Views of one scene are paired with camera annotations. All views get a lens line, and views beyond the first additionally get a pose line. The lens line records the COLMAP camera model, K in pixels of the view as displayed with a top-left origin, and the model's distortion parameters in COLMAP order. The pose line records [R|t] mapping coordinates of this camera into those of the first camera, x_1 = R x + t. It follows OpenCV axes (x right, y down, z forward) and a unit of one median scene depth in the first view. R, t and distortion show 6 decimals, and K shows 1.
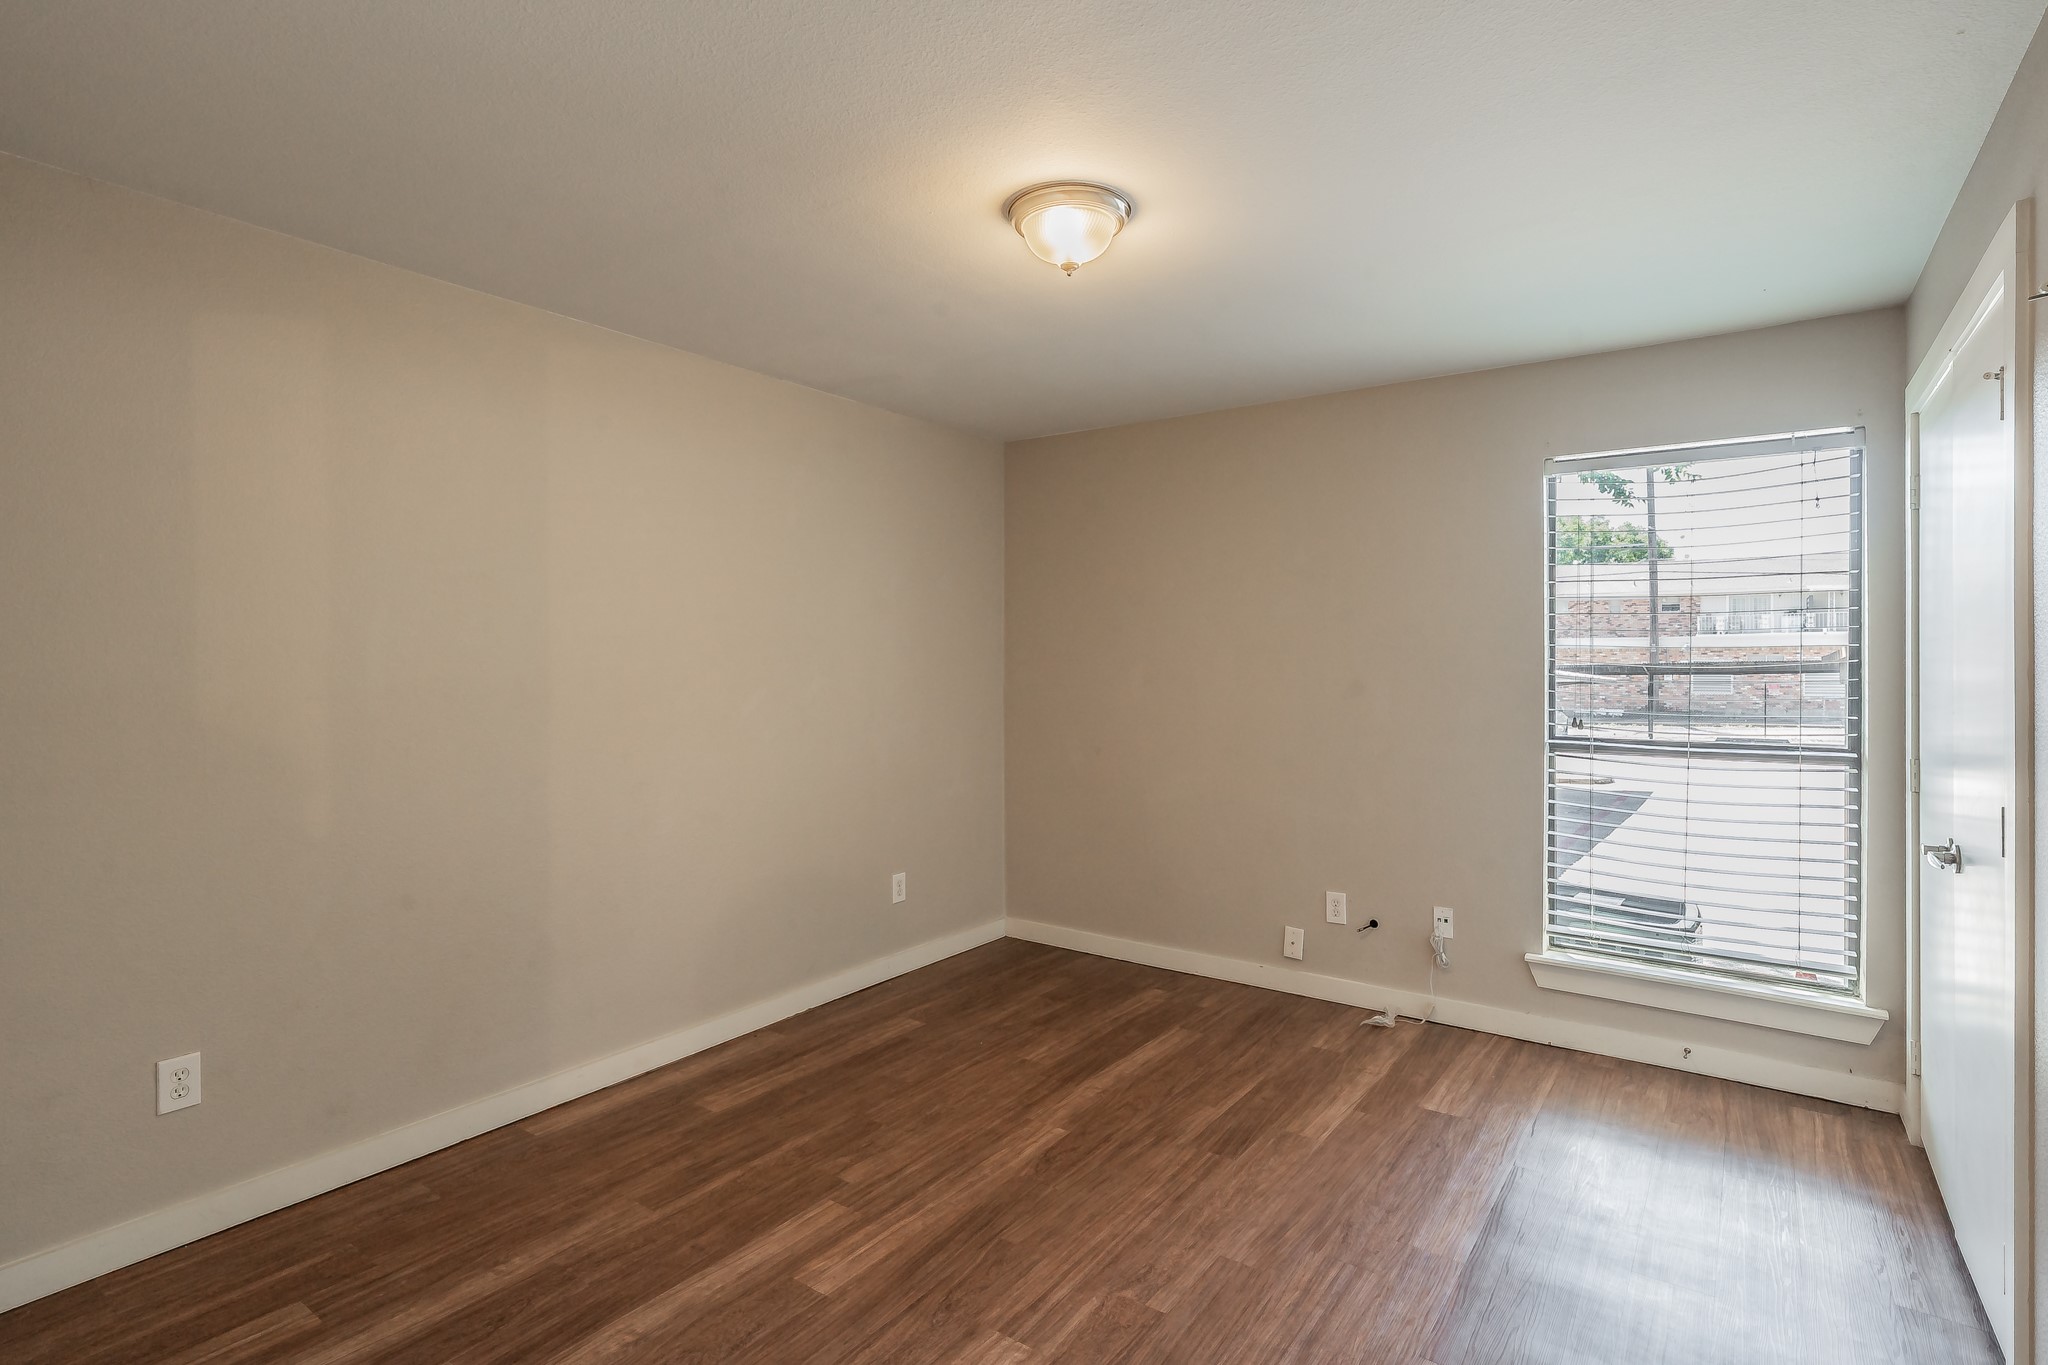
lens RADIAL K [[984.9, 0, 1026.8], [0, 984.9, 675.2], [0, 0, 1]] dist [0.000225, -0.000183]
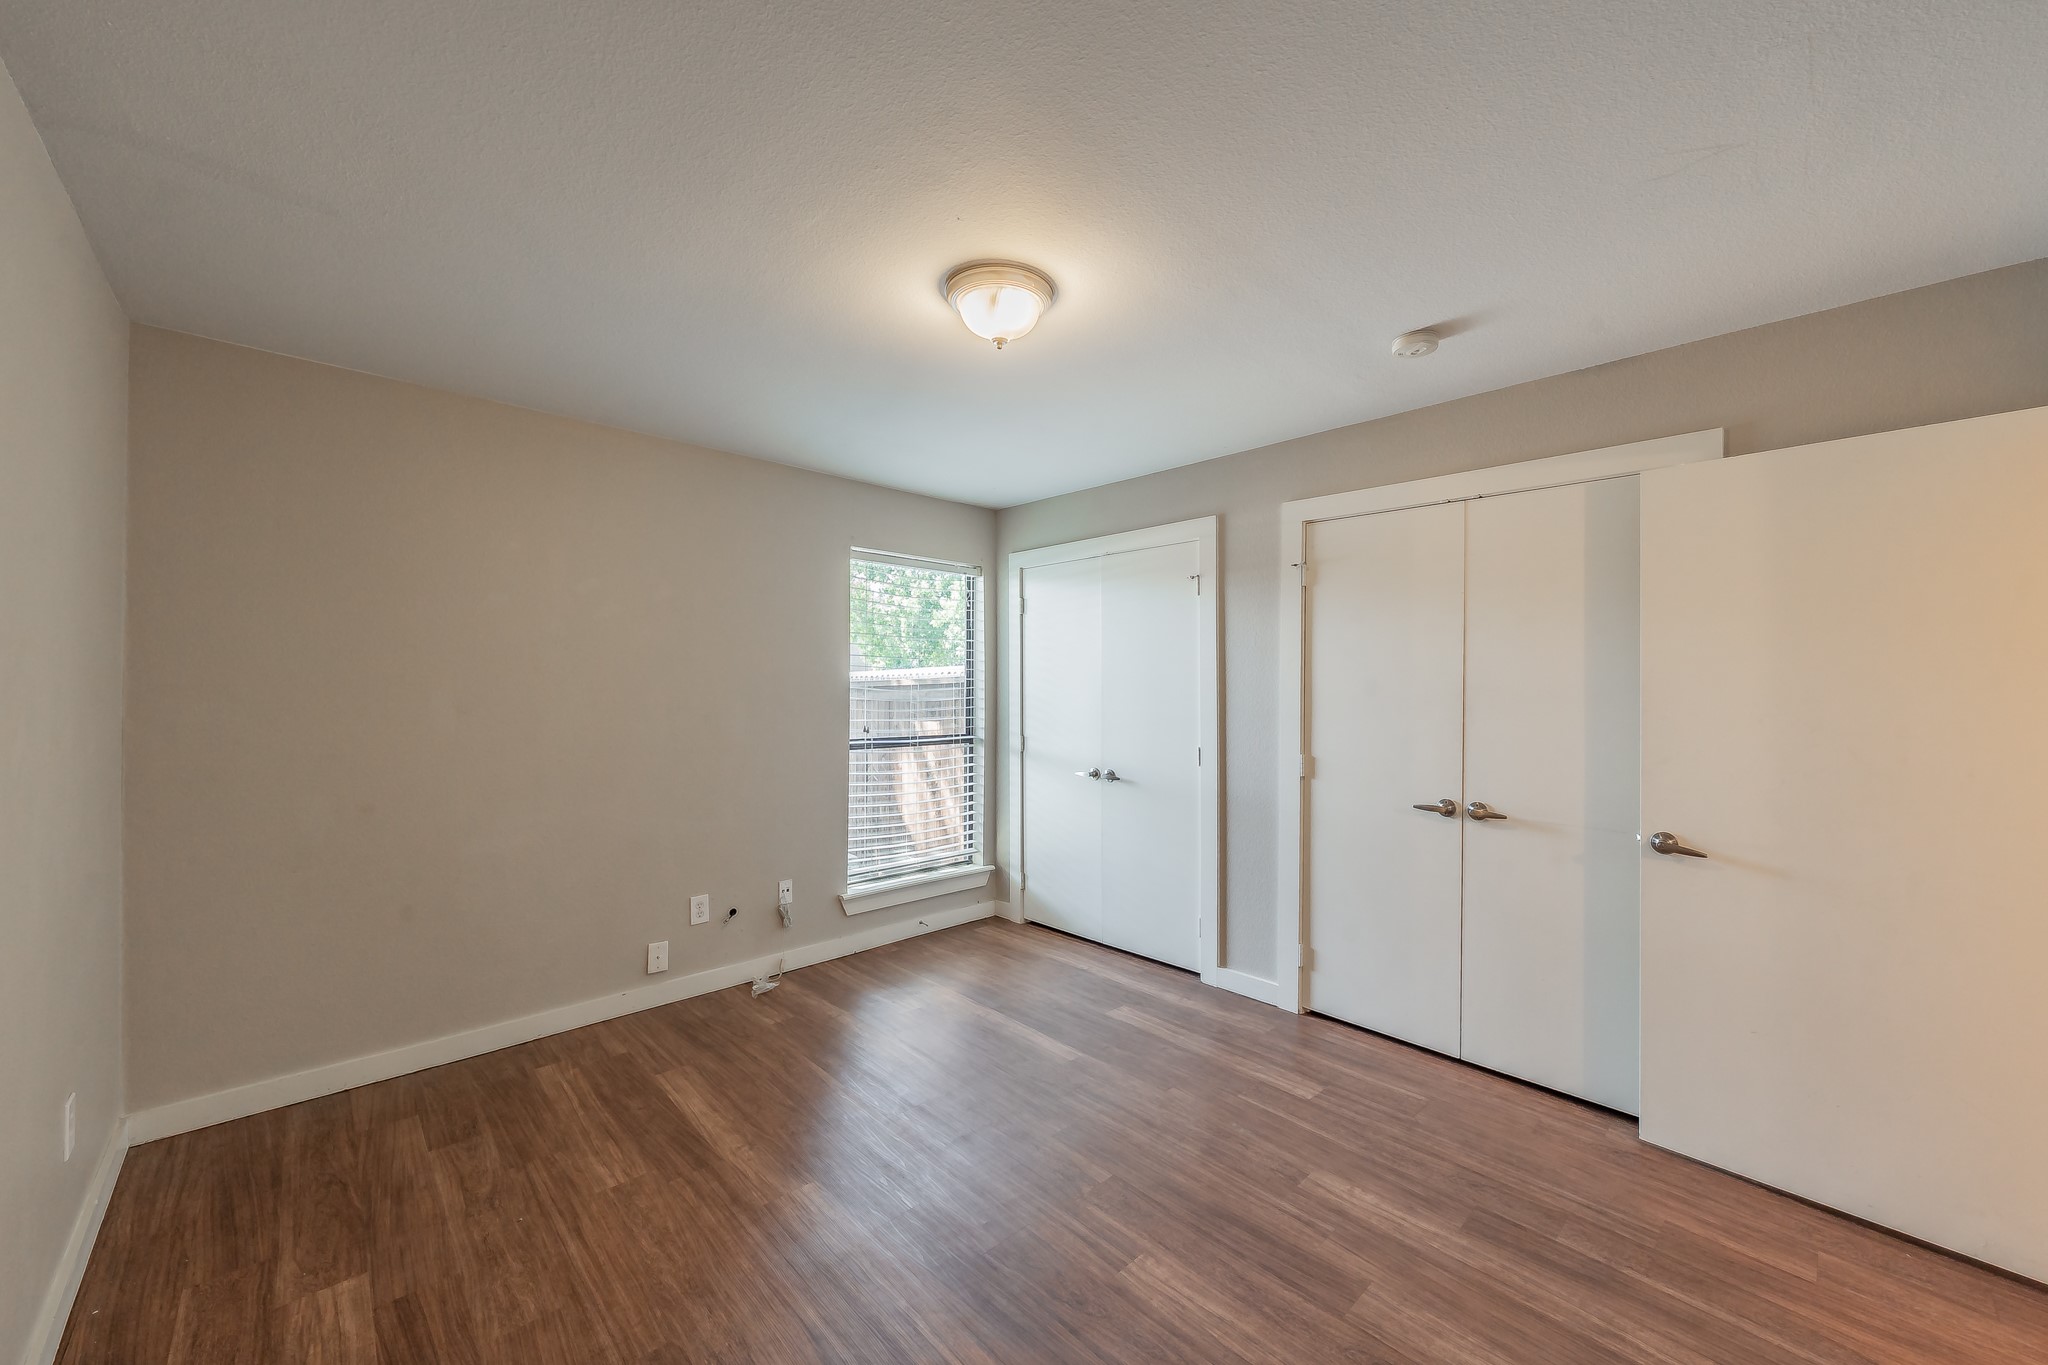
lens RADIAL K [[782.1, 0, 1027.0], [0, 782.1, 682.0], [0, 0, 1]] dist [0.001275, 0.000198]
pose [[0.190143, 0.001763, 0.981755, -0.541789], [0.007741, 0.999965, -0.003295, -0.017178], [-0.981726, 0.008226, 0.190122, 0.521230]]
